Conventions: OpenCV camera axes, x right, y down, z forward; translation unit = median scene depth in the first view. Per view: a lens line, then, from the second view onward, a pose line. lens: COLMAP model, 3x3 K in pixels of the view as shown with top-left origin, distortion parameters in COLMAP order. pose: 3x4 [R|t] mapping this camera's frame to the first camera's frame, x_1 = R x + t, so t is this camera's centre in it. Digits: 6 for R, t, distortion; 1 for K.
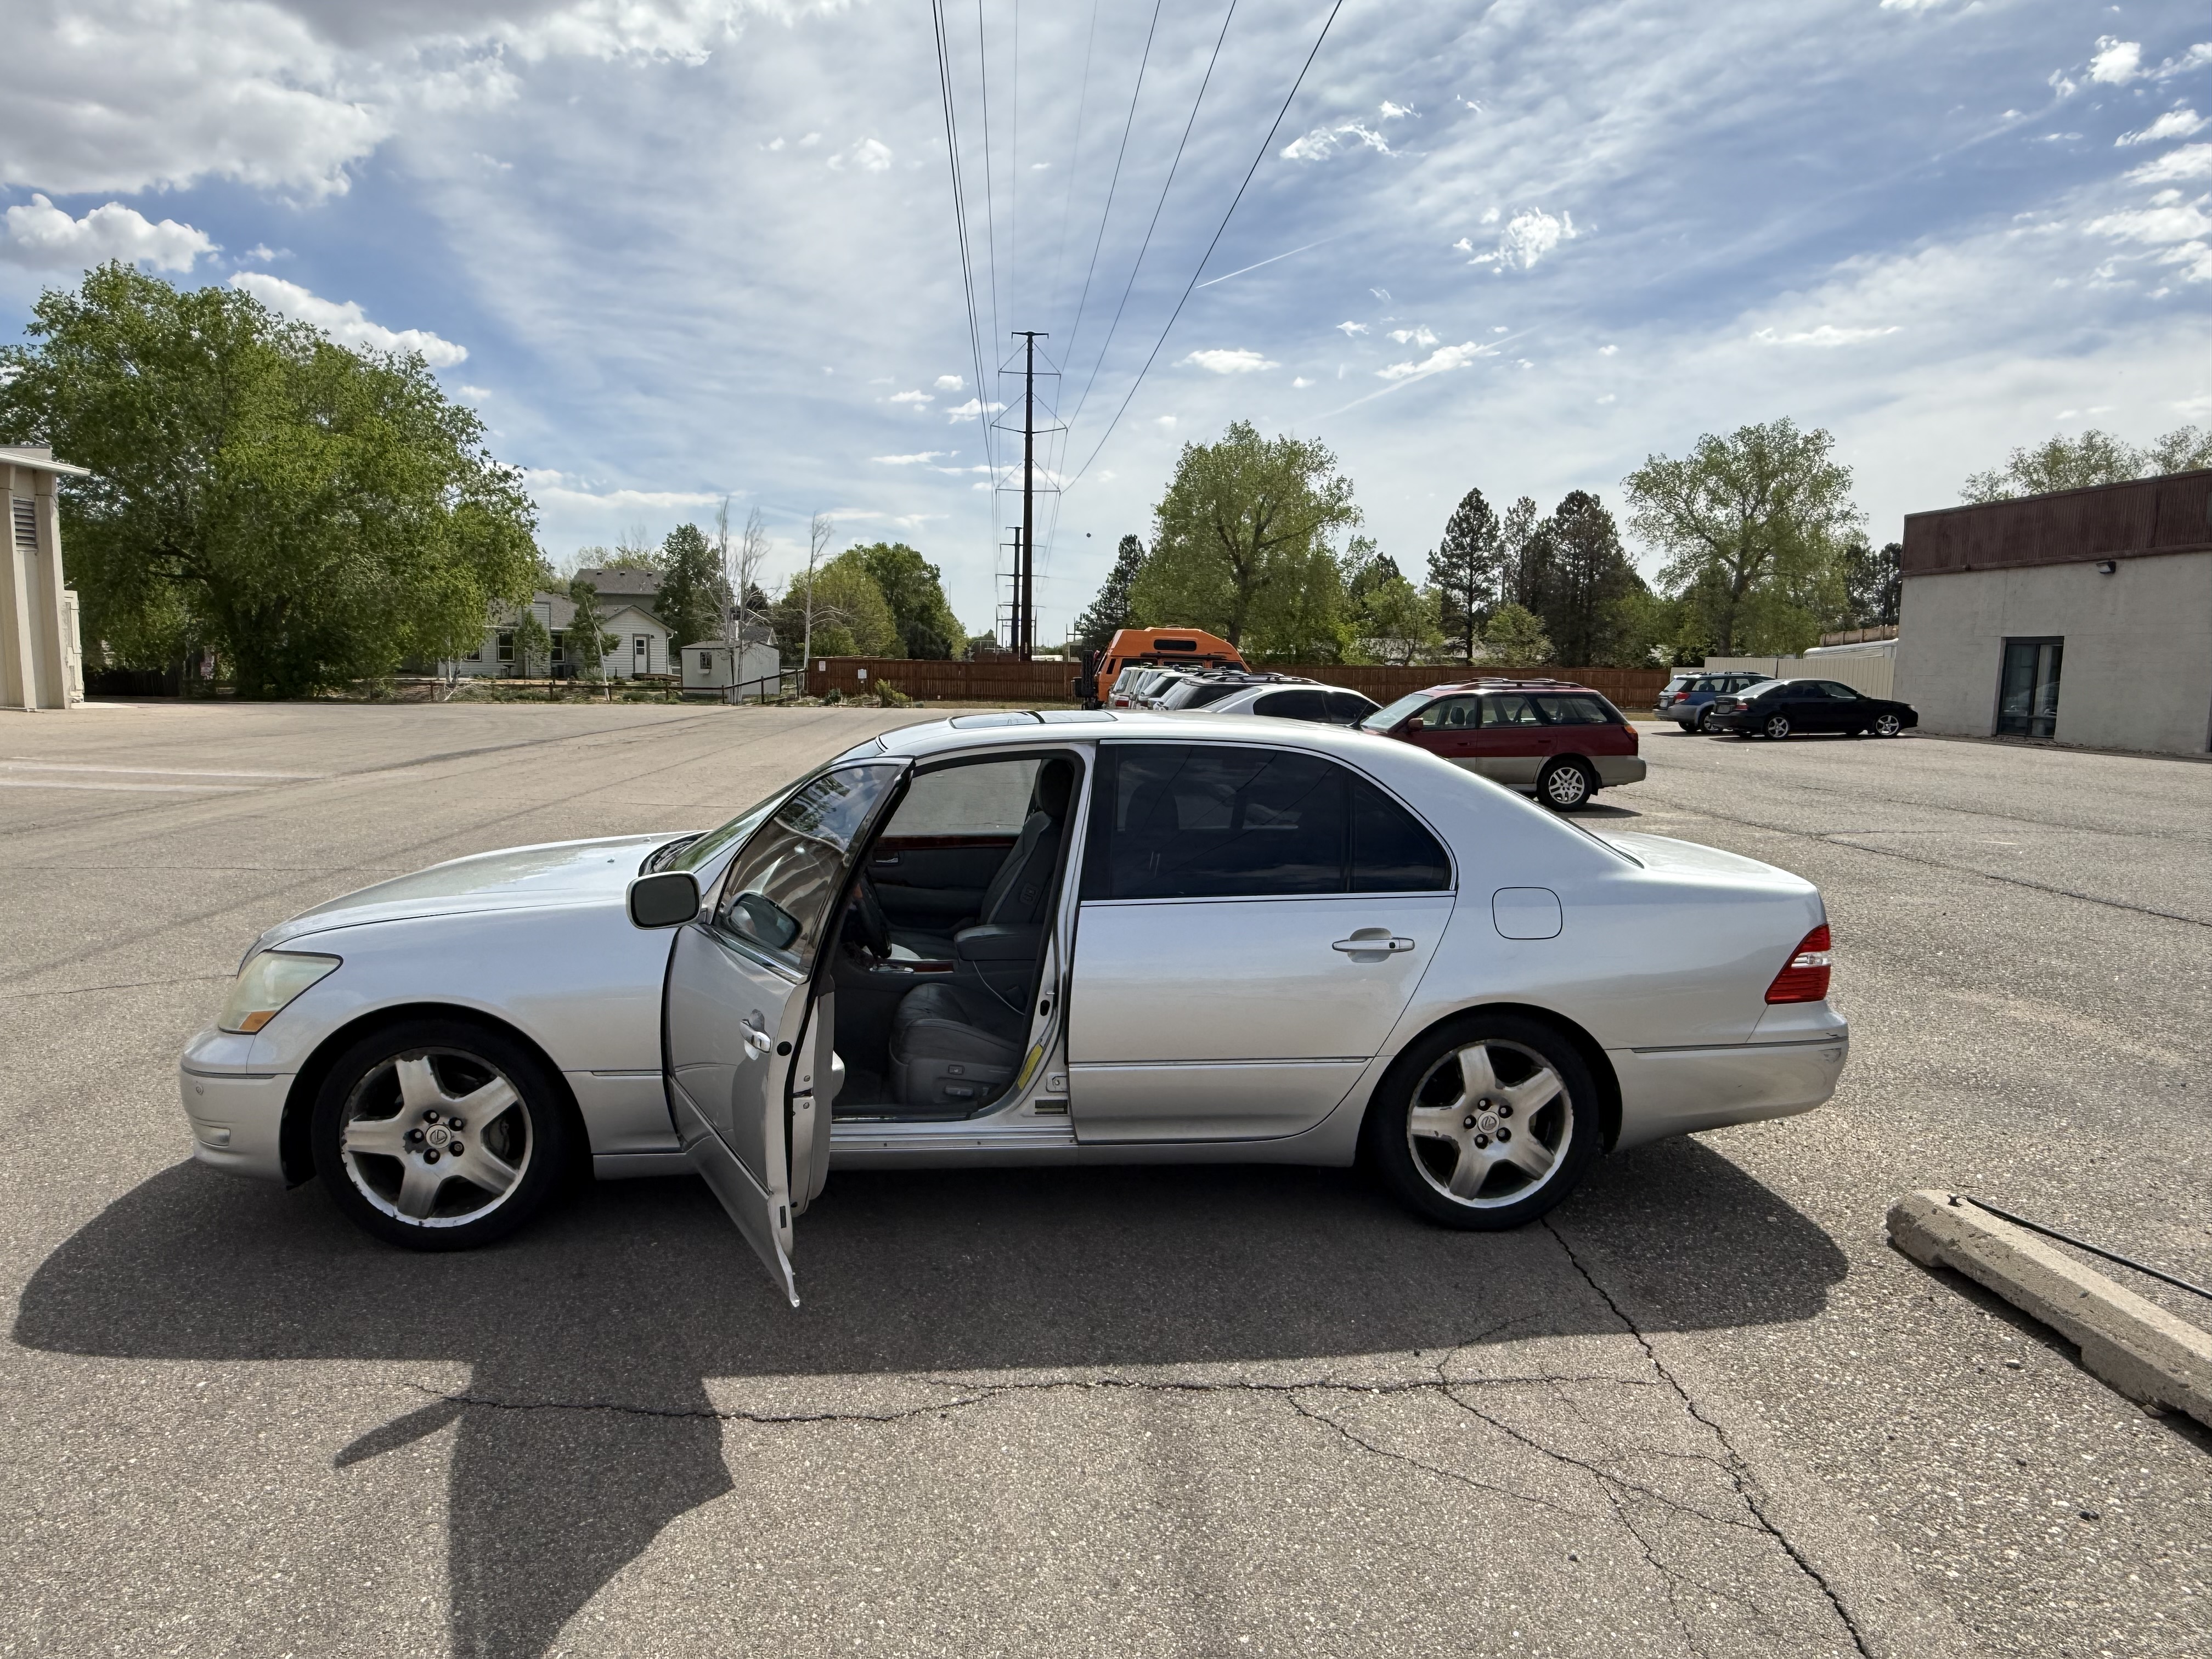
lens RADIAL K [[1425.7, 0, 1106.0], [0, 1425.7, 829.5], [0, 0, 1]] dist [-0.000671, 0.000960]
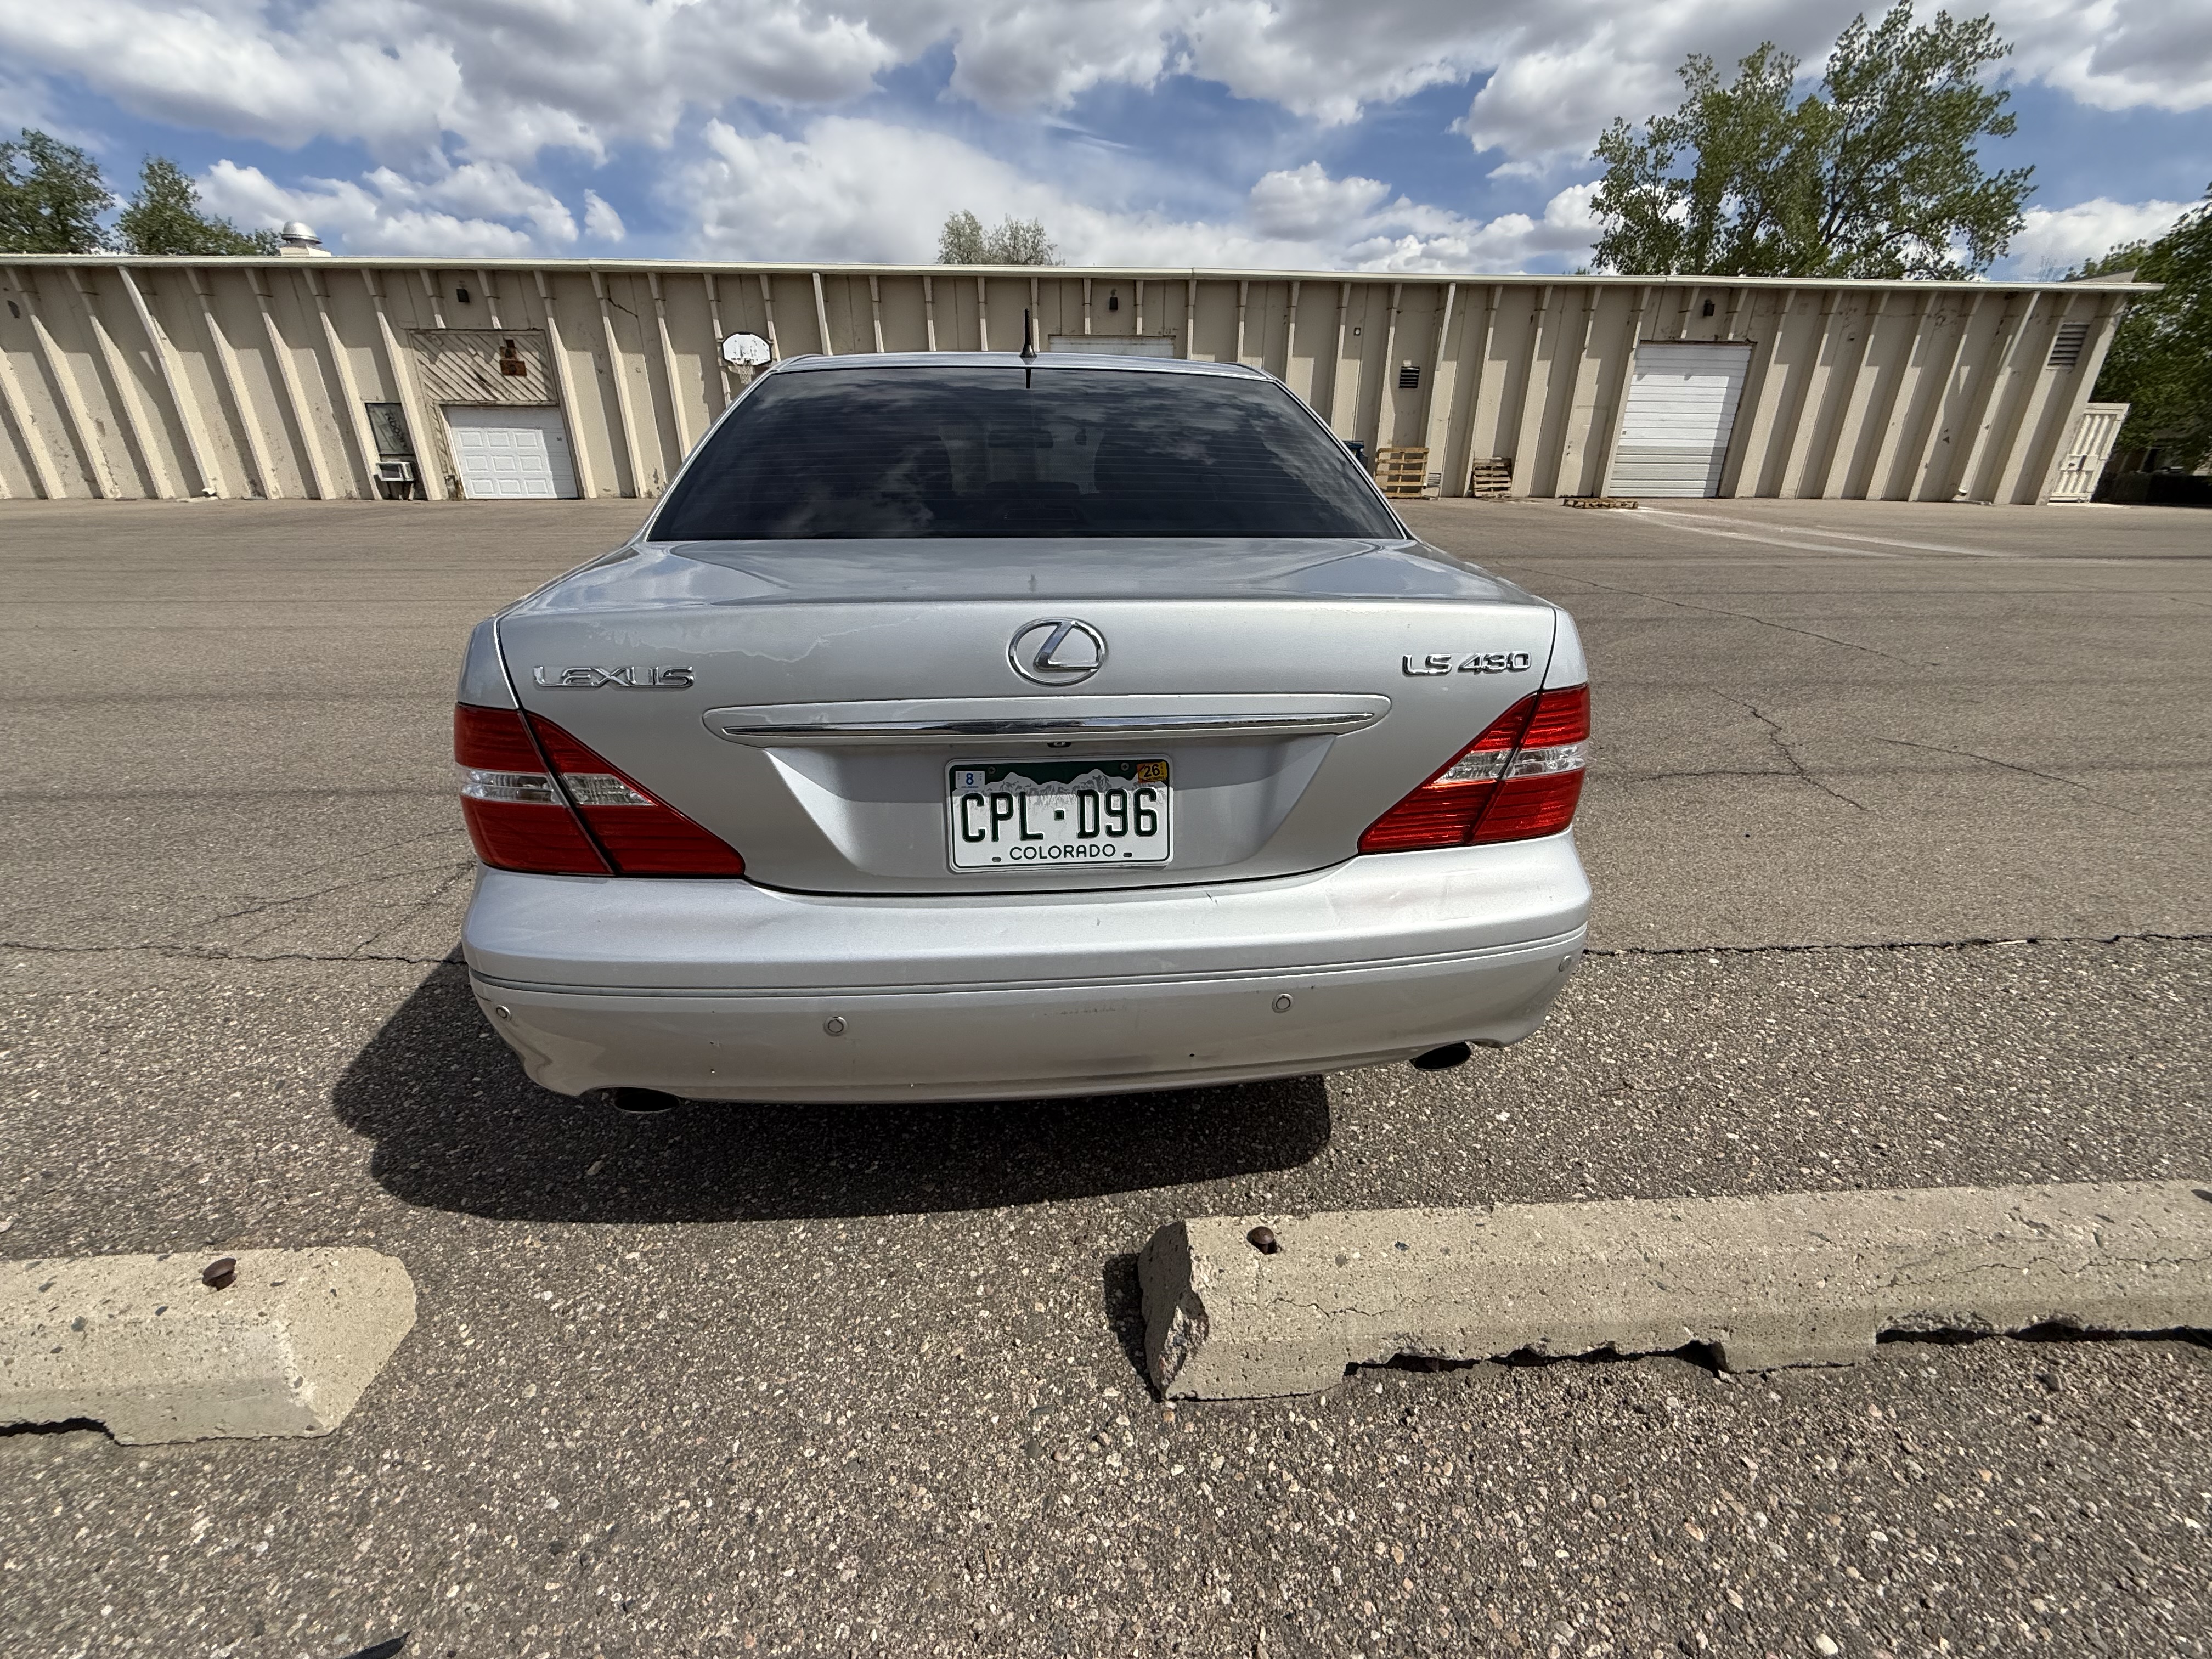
lens RADIAL K [[875.5, 0, 1106.0], [0, 875.5, 829.5], [0, 0, 1]] dist [-0.001660, -0.000251]
pose [[-0.008631, 0.367231, -0.930090, 0.081574], [-0.117438, 0.923315, 0.365646, -0.002064], [0.993043, 0.112384, 0.035157, 0.127738]]
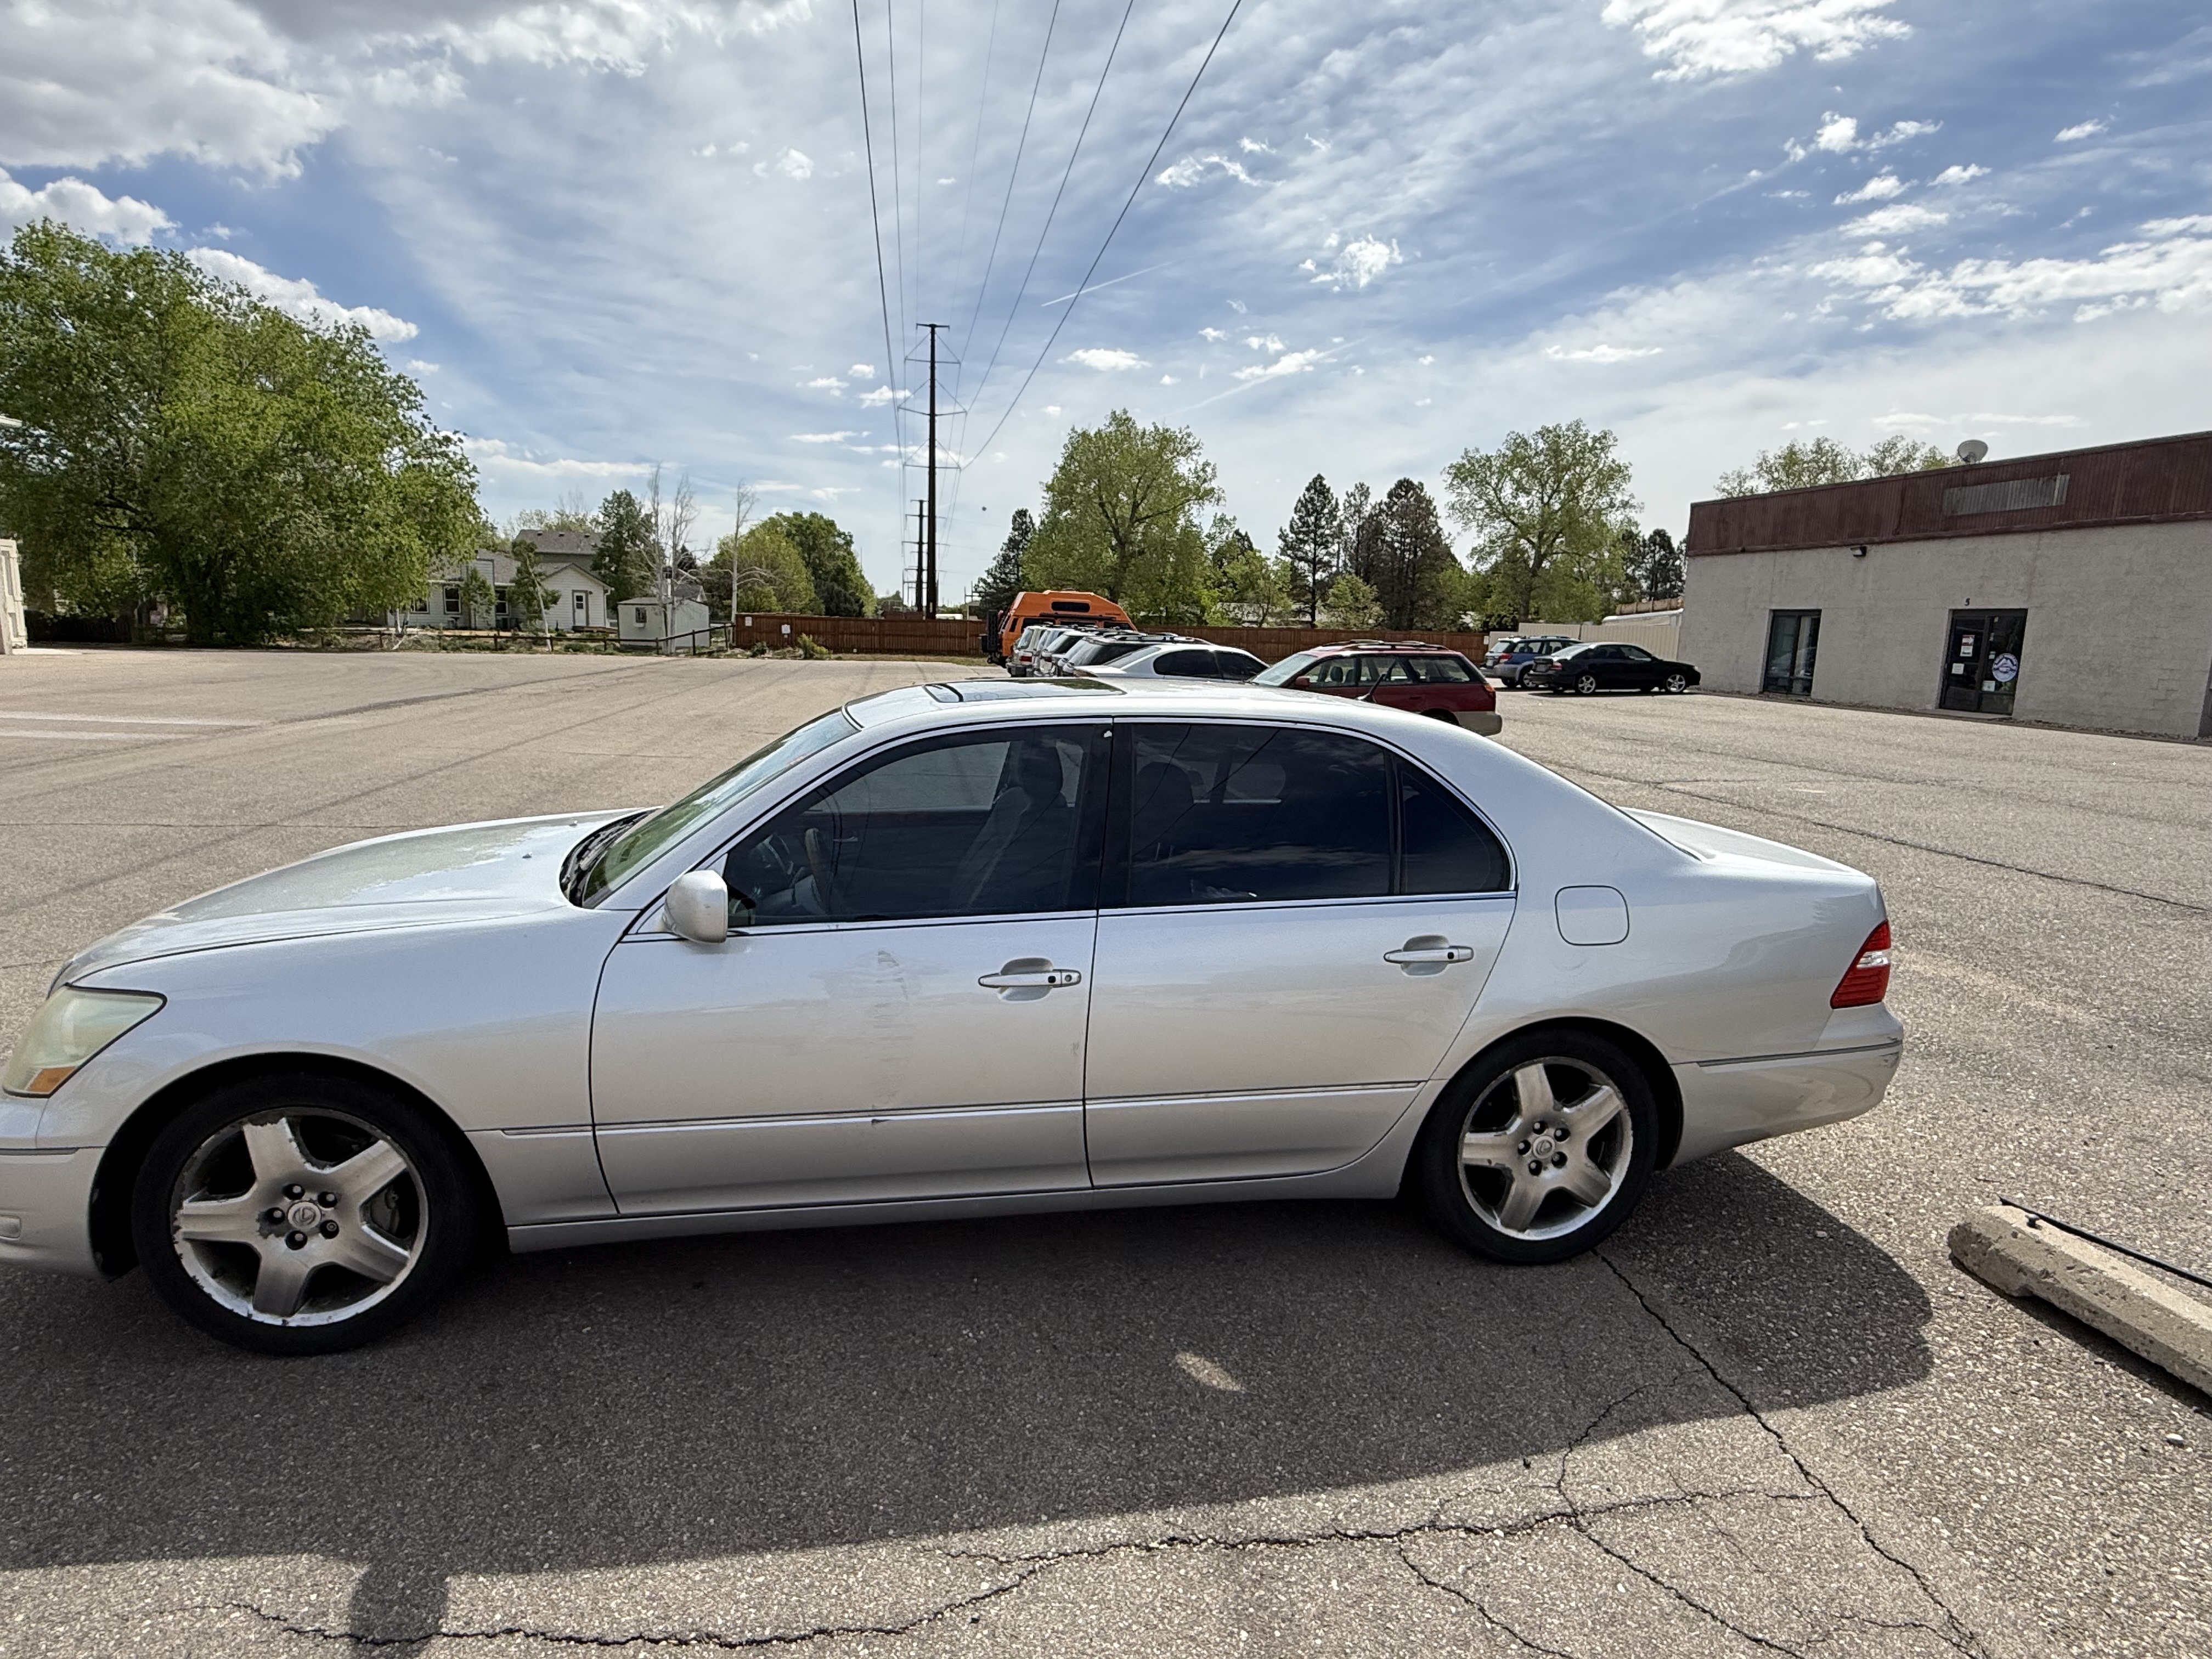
lens RADIAL K [[1216.6, 0, 1106.0], [0, 1216.6, 829.5], [0, 0, 1]] dist [-0.002312, 0.001589]
pose [[0.996049, -0.002961, 0.088755, -0.007689], [-0.001712, 0.998618, 0.052530, -0.003566], [-0.088787, -0.052474, 0.994667, 0.028037]]
